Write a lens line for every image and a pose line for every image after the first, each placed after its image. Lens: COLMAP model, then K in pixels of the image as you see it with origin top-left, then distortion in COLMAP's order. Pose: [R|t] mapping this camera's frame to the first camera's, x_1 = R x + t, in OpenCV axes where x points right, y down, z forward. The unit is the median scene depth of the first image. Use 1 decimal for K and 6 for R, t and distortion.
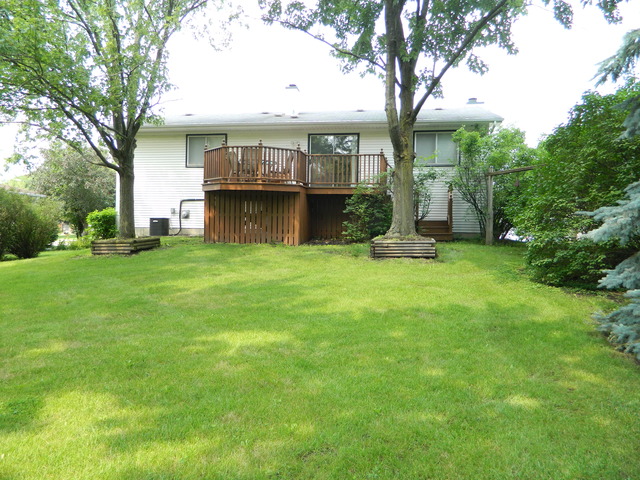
lens RADIAL K [[459.2, 0, 331.4], [0, 459.2, 240.7], [0, 0, 1]] dist [0.038990, -0.000329]
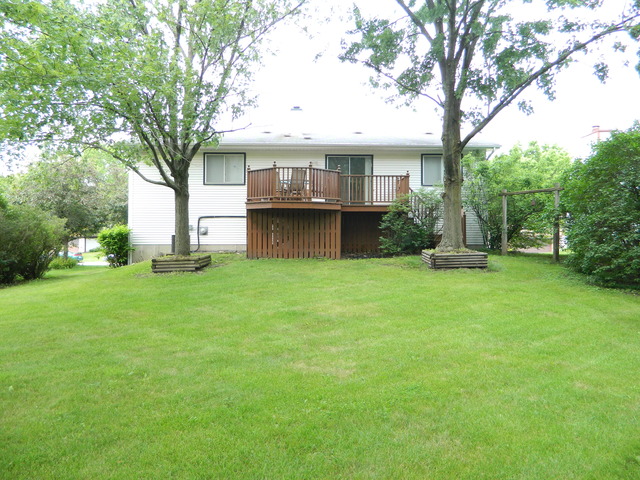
lens RADIAL K [[459.2, 0, 331.4], [0, 459.2, 240.7], [0, 0, 1]] dist [0.038990, -0.000329]
pose [[0.980639, -0.013066, 0.195386, -0.294122], [0.018308, 0.999519, -0.025049, -0.006434], [-0.194965, 0.028141, 0.980406, -0.056370]]
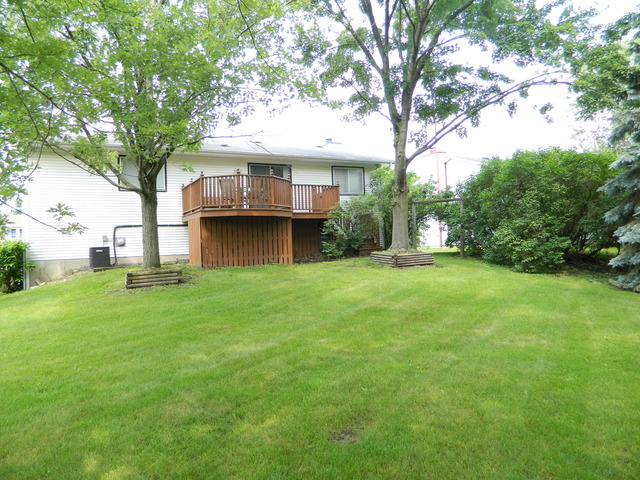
lens RADIAL K [[464.3, 0, 320.0], [0, 464.3, 240.0], [0, 0, 1]] dist [0.086654, 0.000523]
pose [[0.809285, -0.035933, 0.586316, -0.665760], [0.062950, 0.997685, -0.025746, -0.015558], [-0.584034, 0.057744, 0.809673, 0.030783]]
